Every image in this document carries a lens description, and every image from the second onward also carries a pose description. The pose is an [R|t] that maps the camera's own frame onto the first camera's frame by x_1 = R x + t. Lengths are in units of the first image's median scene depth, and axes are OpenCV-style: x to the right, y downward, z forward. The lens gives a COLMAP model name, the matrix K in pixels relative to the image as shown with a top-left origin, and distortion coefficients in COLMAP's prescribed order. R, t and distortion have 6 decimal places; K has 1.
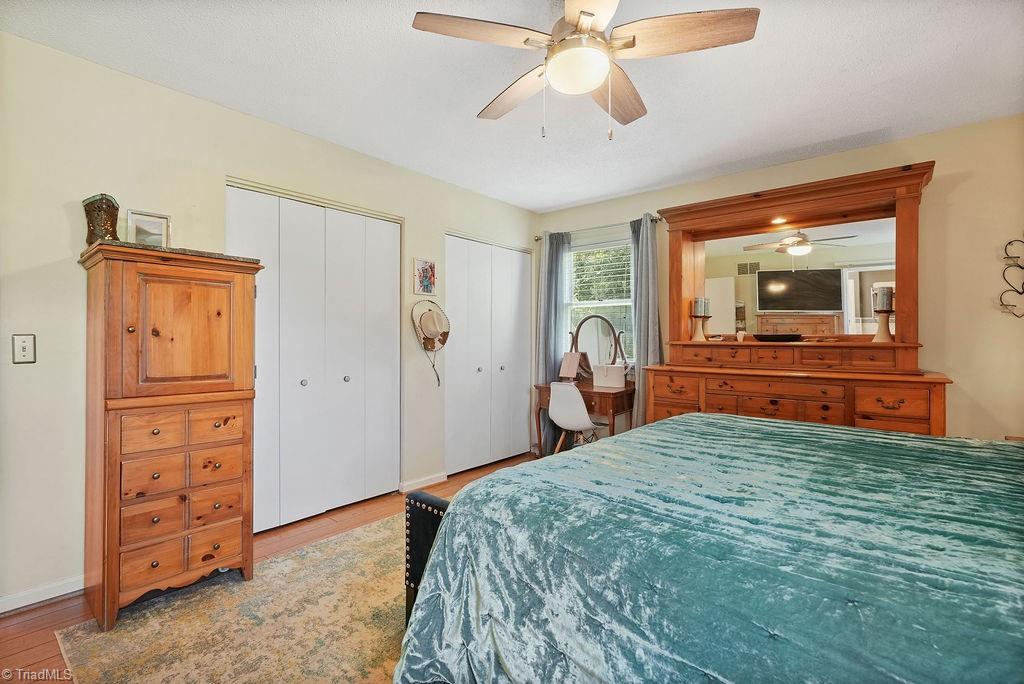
lens RADIAL K [[465.3, 0, 510.4], [0, 465.3, 338.0], [0, 0, 1]] dist [-0.010384, 0.002894]
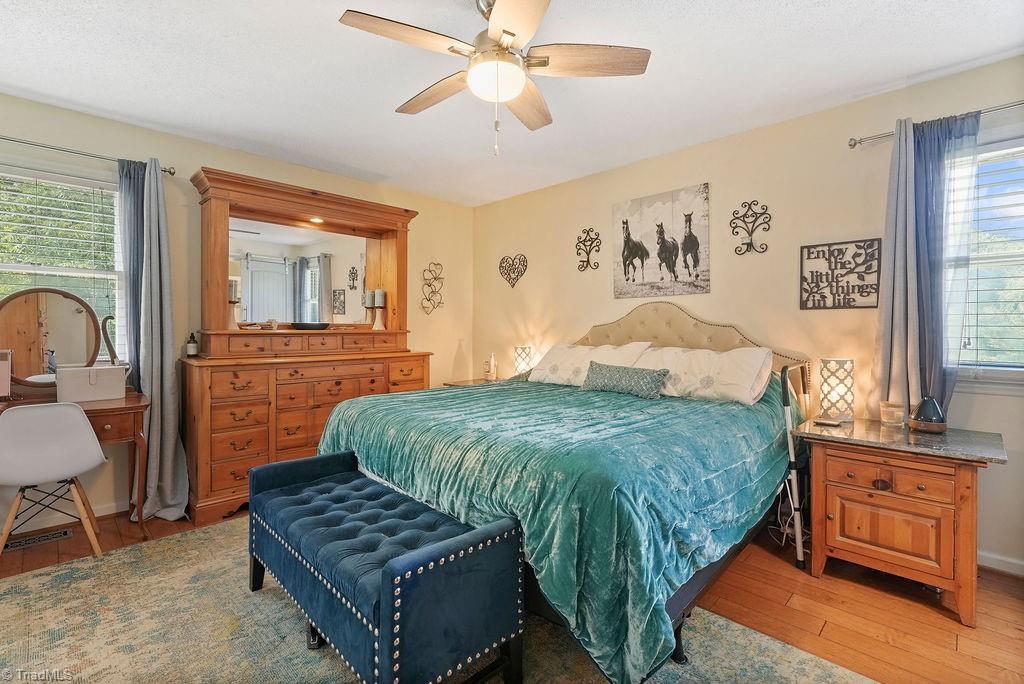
lens RADIAL K [[465.3, 0, 509.9], [0, 465.3, 334.6], [0, 0, 1]] dist [-0.010384, 0.002894]
pose [[0.096054, -0.015884, 0.995249, -0.486554], [-0.001529, 0.999869, 0.016105, 0.000389], [-0.995375, -0.003069, 0.096017, 0.444696]]
